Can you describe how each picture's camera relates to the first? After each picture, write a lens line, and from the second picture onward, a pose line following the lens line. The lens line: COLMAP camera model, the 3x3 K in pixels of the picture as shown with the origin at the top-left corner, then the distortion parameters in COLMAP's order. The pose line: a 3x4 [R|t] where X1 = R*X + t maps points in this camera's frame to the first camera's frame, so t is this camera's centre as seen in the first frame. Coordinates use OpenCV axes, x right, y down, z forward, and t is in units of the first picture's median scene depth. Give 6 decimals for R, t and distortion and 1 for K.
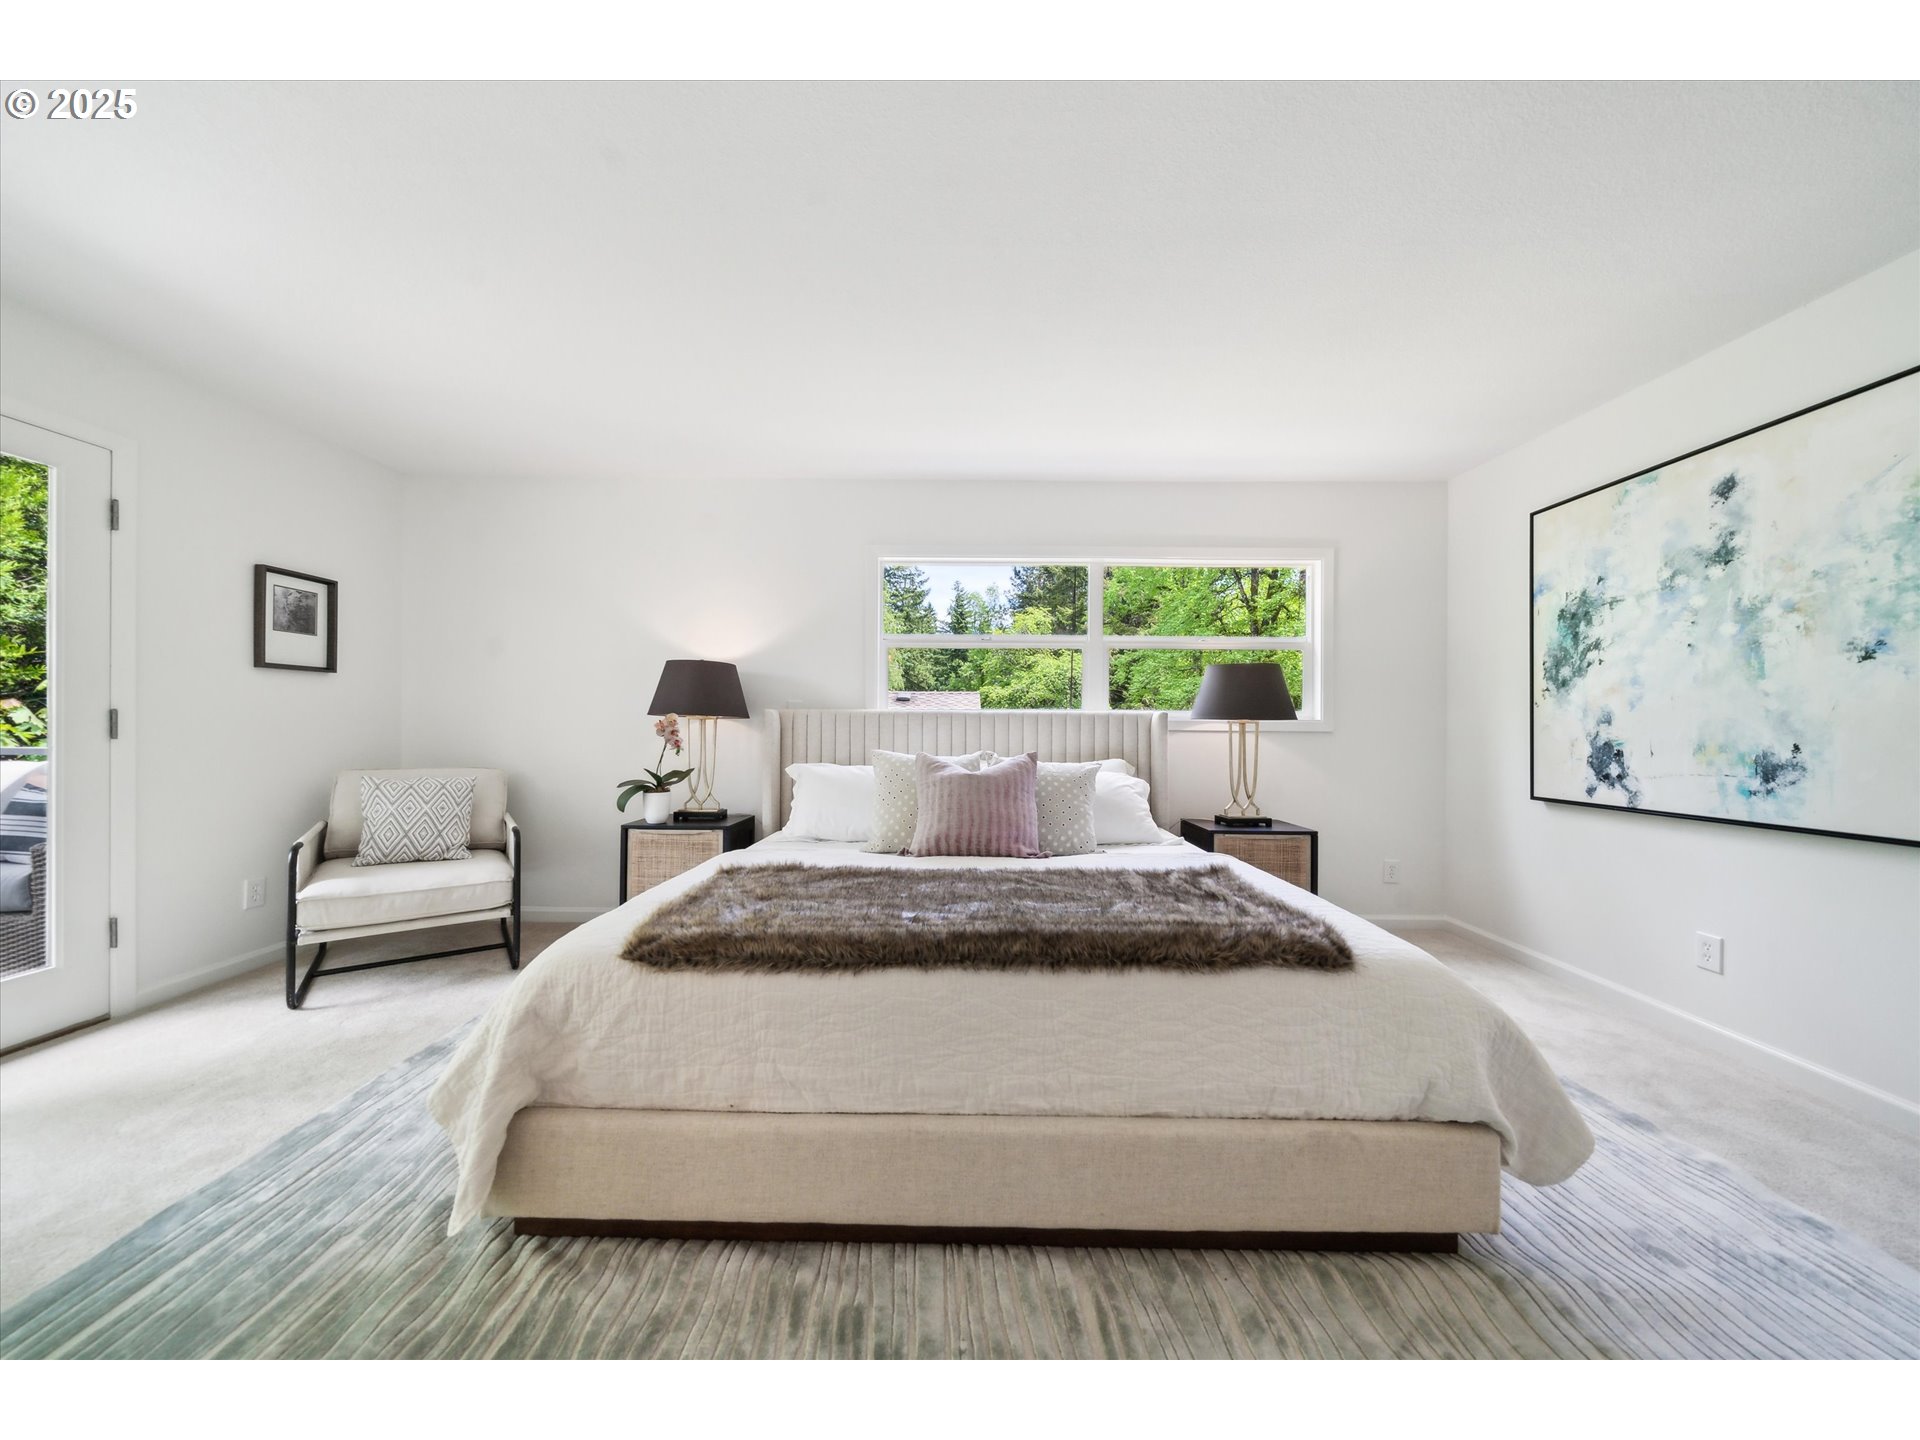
lens RADIAL K [[672.4, 0, 957.5], [0, 672.4, 725.9], [0, 0, 1]] dist [-0.001761, 0.000651]
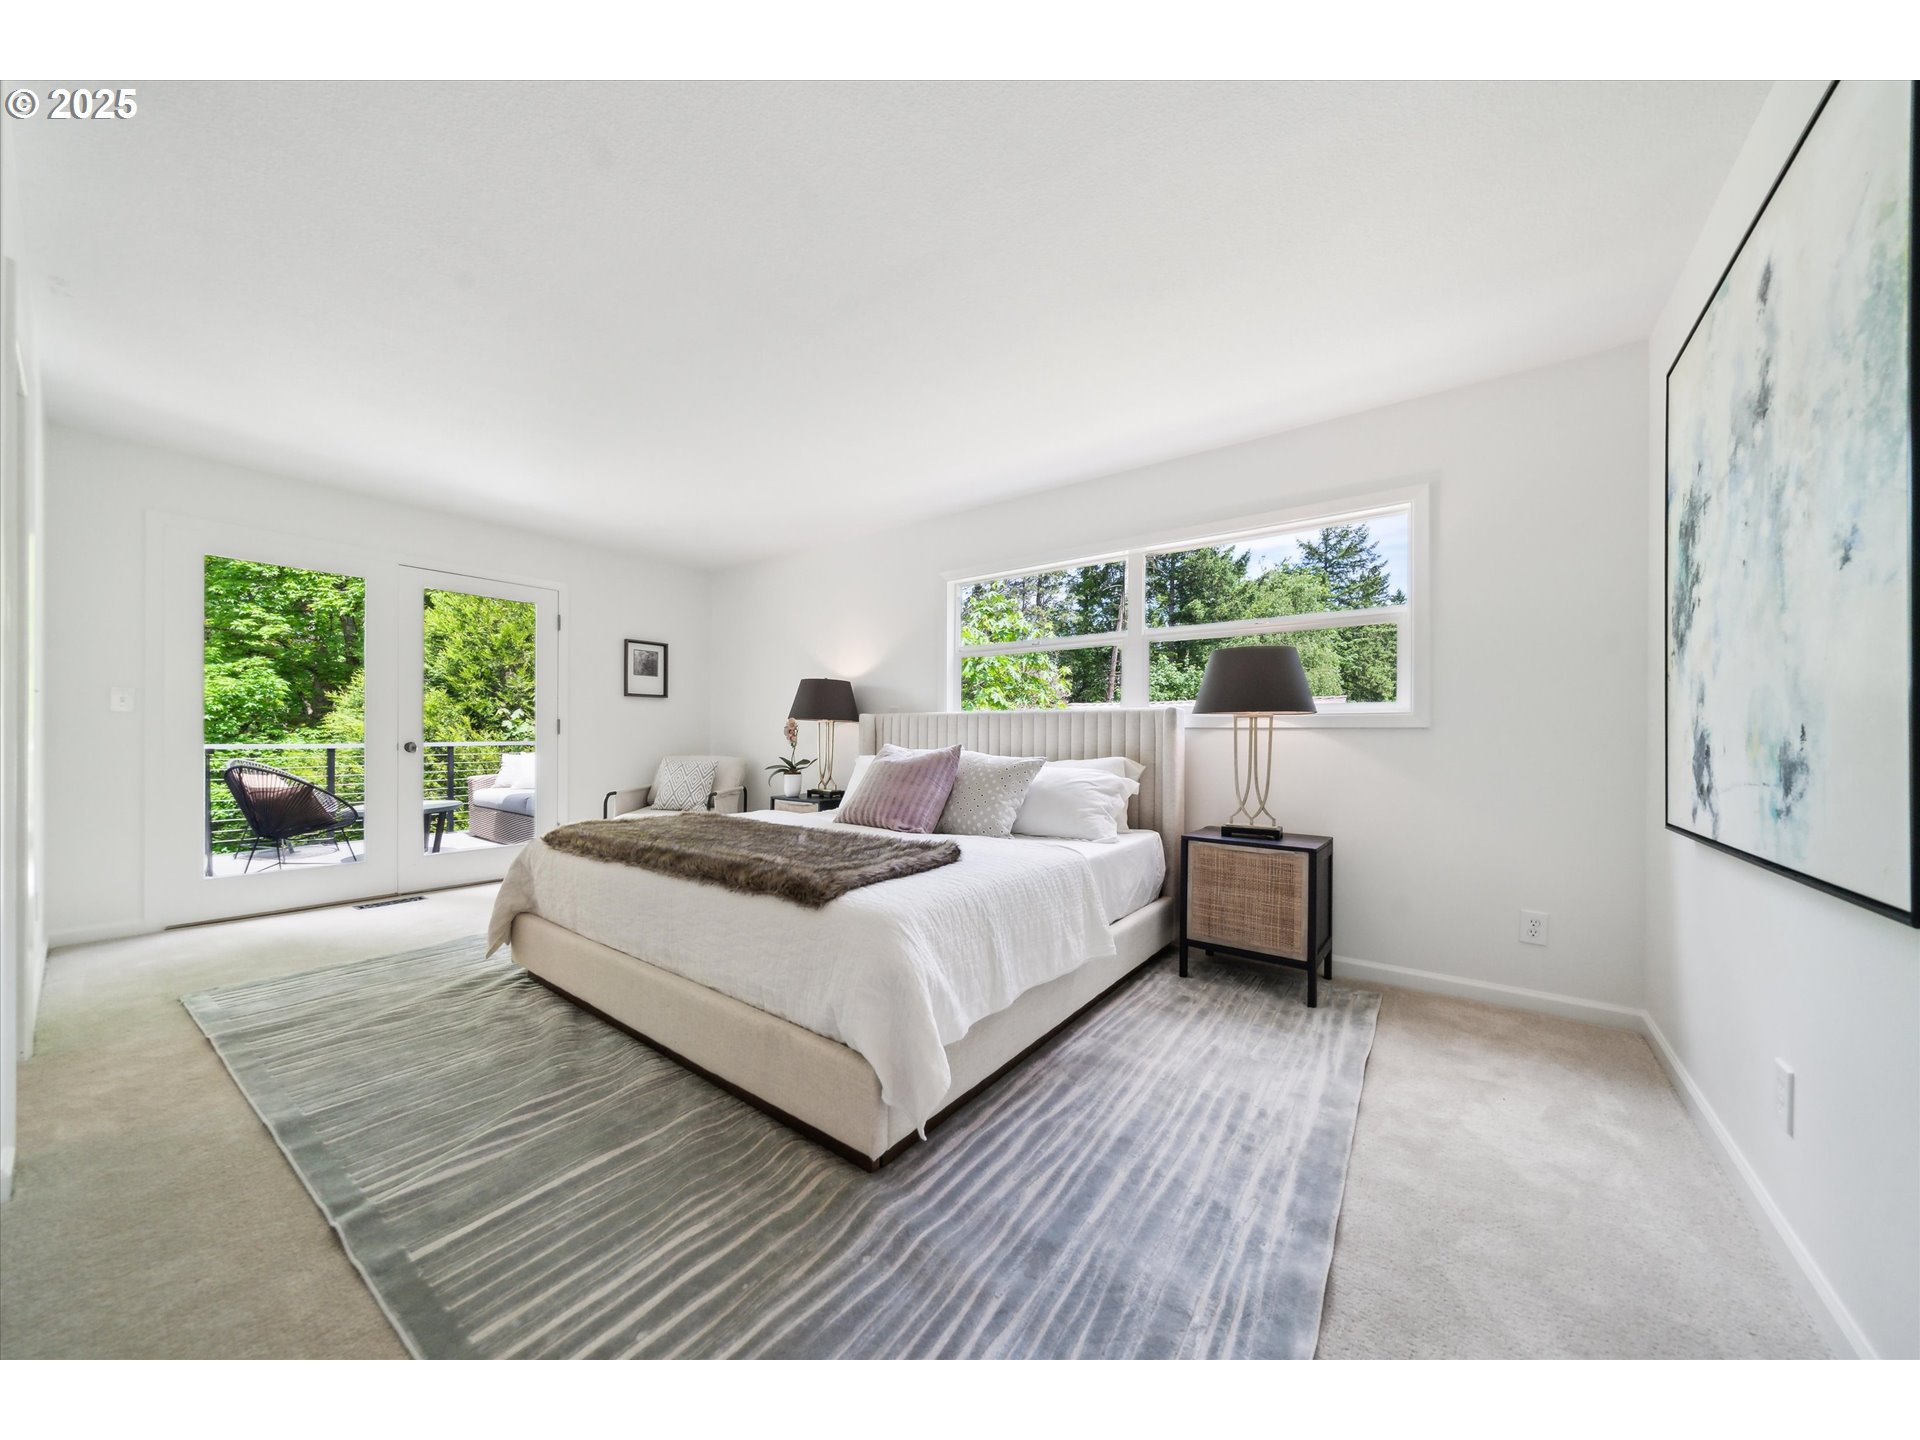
lens RADIAL K [[672.4, 0, 935.4], [0, 672.4, 740.4], [0, 0, 1]] dist [-0.001761, 0.000651]
pose [[0.789344, 0.001873, -0.613948, 0.671706], [-0.001104, 0.999998, 0.001631, 0.025634], [0.613950, -0.000609, 0.789345, 0.078655]]
